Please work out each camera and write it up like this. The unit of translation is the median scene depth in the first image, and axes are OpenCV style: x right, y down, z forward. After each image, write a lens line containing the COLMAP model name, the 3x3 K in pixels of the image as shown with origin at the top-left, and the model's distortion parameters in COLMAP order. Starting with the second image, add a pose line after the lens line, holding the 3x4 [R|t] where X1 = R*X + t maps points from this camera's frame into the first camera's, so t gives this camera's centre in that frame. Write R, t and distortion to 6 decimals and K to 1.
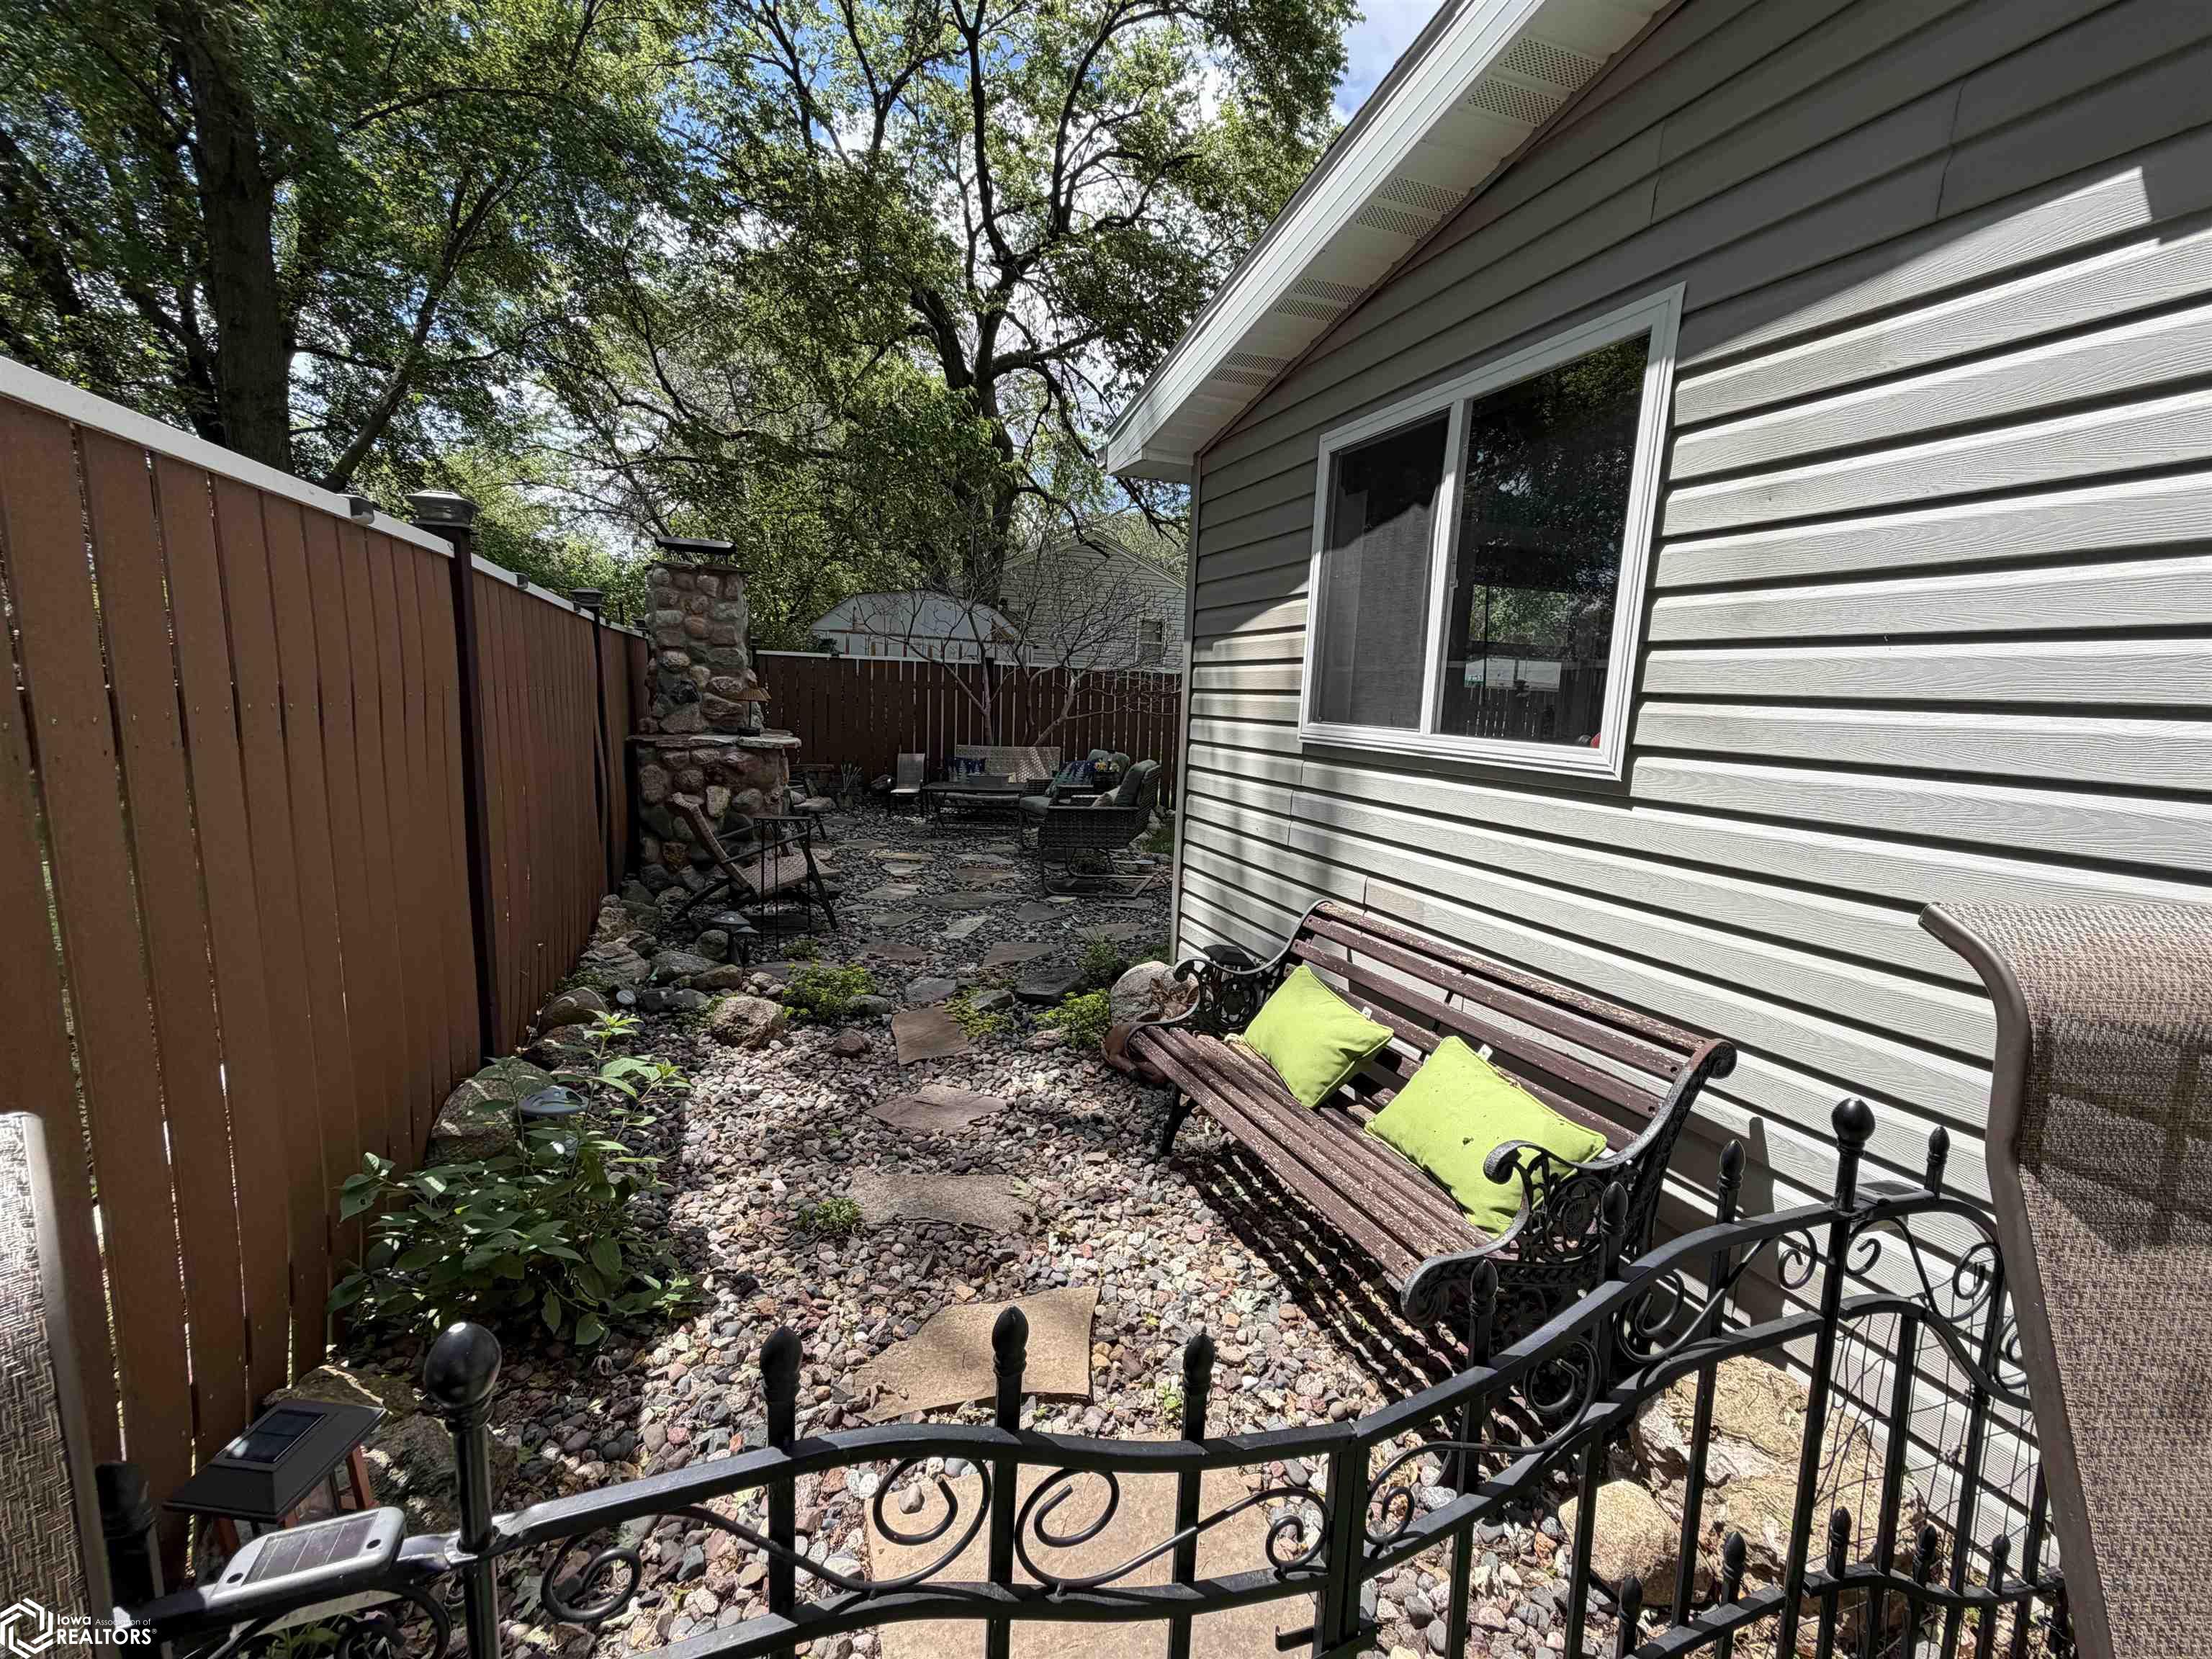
lens RADIAL K [[939.9, 0, 1106.0], [0, 939.9, 829.5], [0, 0, 1]] dist [-0.001177, -0.000218]
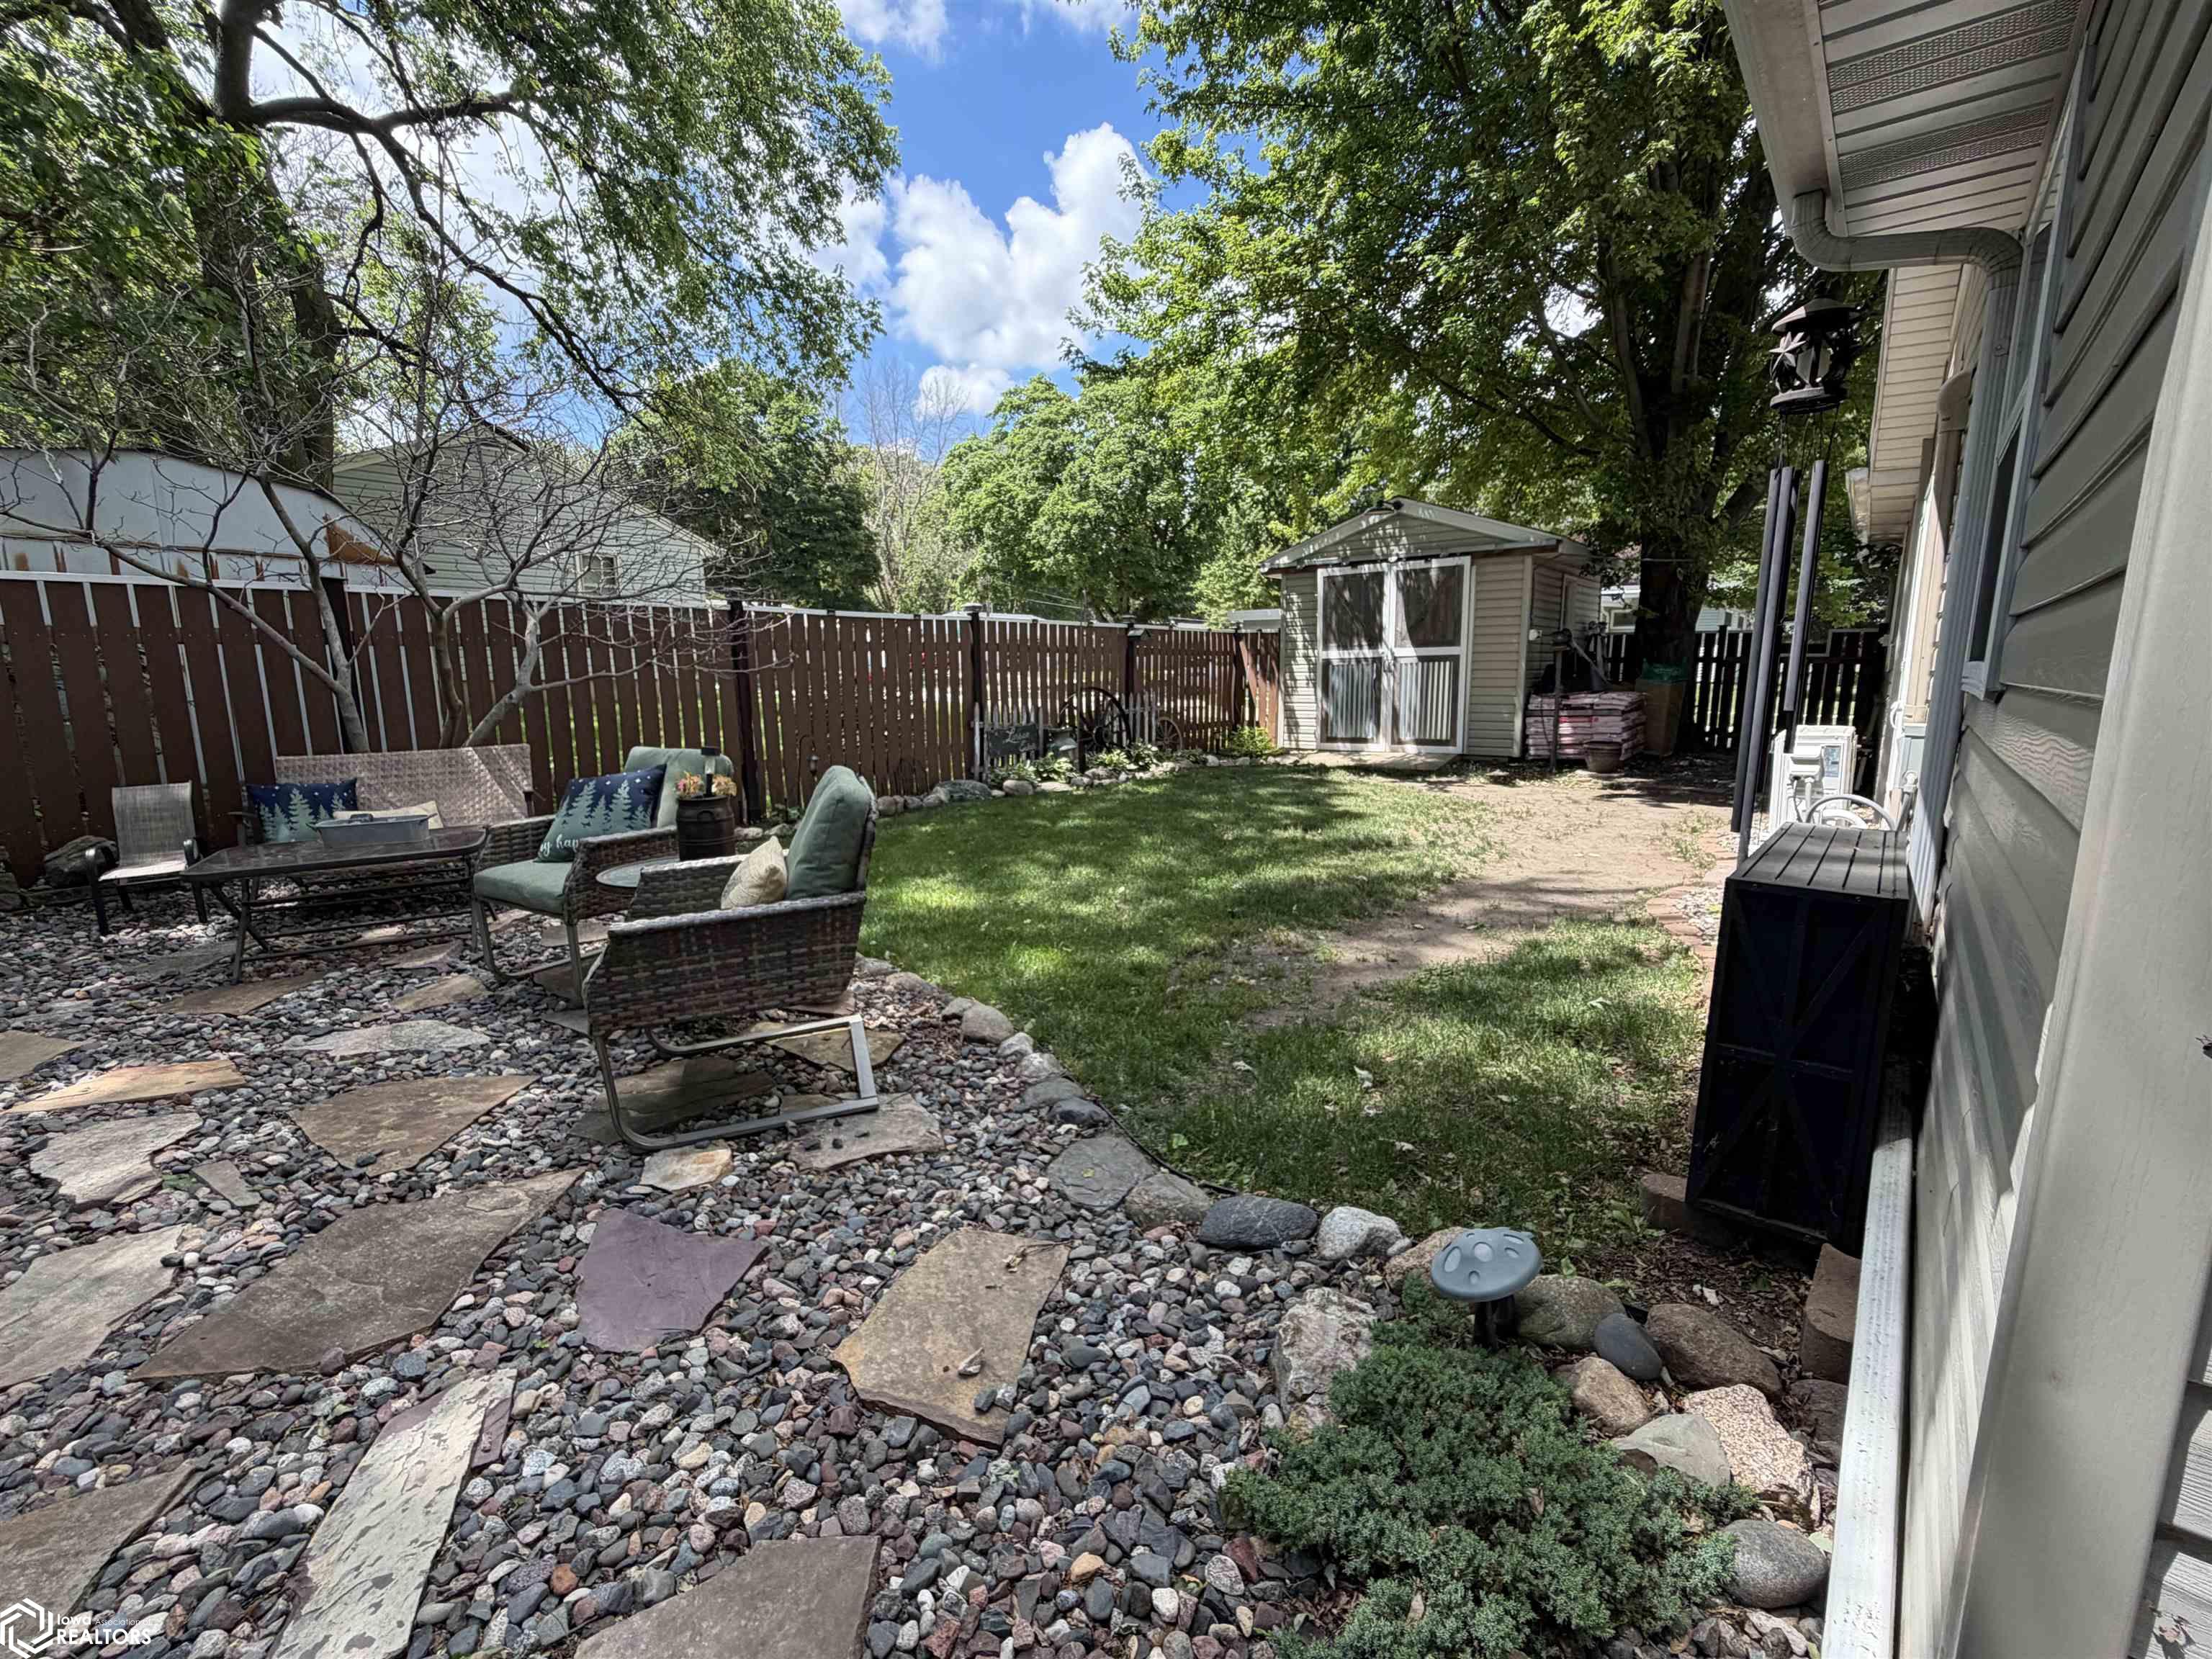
lens RADIAL K [[939.9, 0, 1106.0], [0, 939.9, 829.5], [0, 0, 1]] dist [-0.001177, -0.000218]
pose [[0.849331, -0.138744, 0.509301, -0.045617], [0.115414, 0.990304, 0.077311, -0.040089], [-0.515089, -0.006882, 0.857109, 0.348504]]
